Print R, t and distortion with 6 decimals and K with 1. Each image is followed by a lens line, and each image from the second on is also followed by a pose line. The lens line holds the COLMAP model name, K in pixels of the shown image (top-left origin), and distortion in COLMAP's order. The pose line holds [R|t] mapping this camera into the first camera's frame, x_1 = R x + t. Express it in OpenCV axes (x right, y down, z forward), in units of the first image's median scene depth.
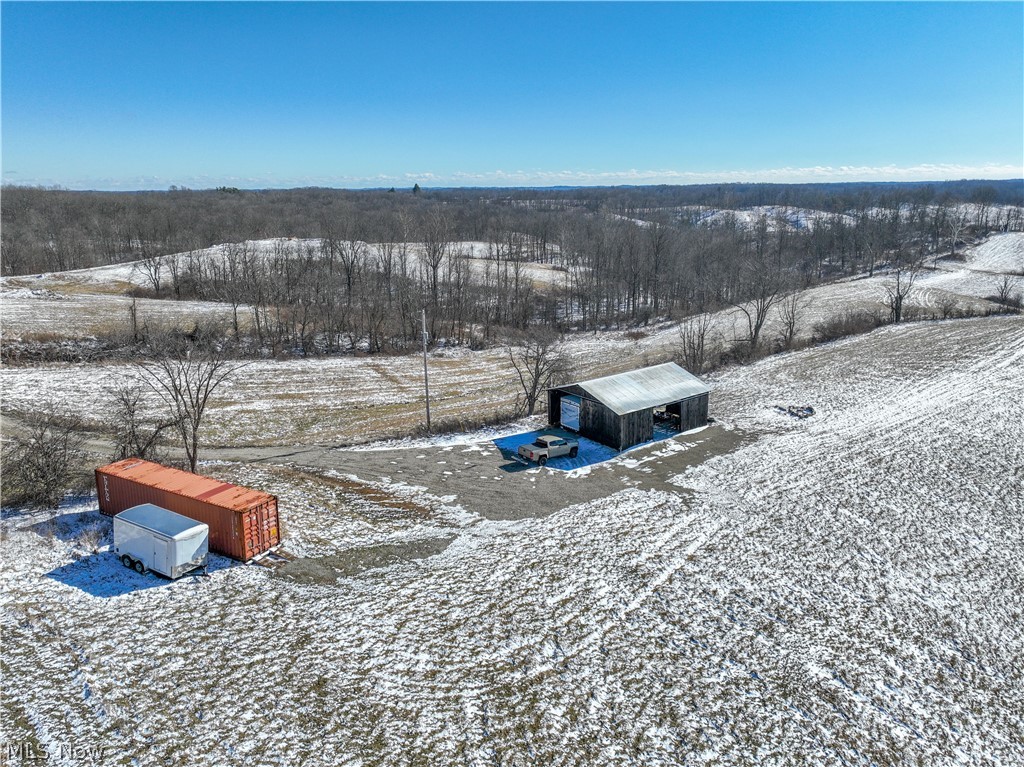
lens RADIAL K [[721.1, 0, 512.0], [0, 721.1, 383.5], [0, 0, 1]] dist [0.006075, 0.005092]
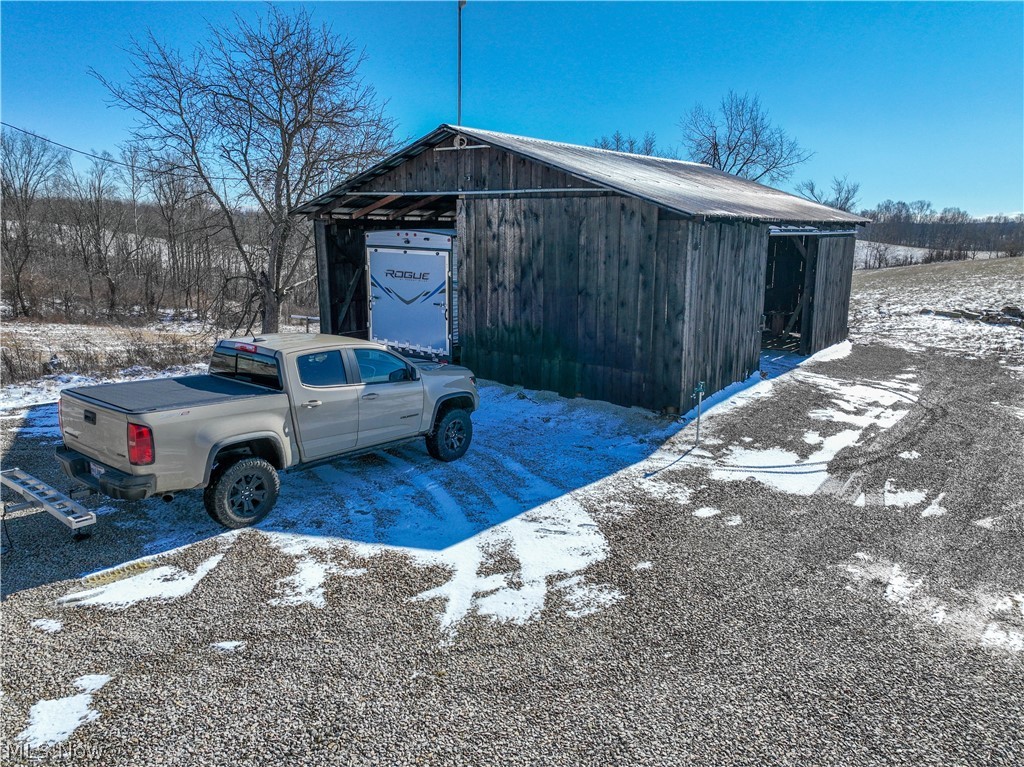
lens RADIAL K [[721.1, 0, 512.0], [0, 721.1, 383.5], [0, 0, 1]] dist [0.006075, 0.005092]
pose [[0.964129, -0.031865, 0.263516, 0.053649], [0.043021, 0.998401, -0.036674, 0.091474], [-0.261926, 0.046695, 0.963958, 0.827040]]
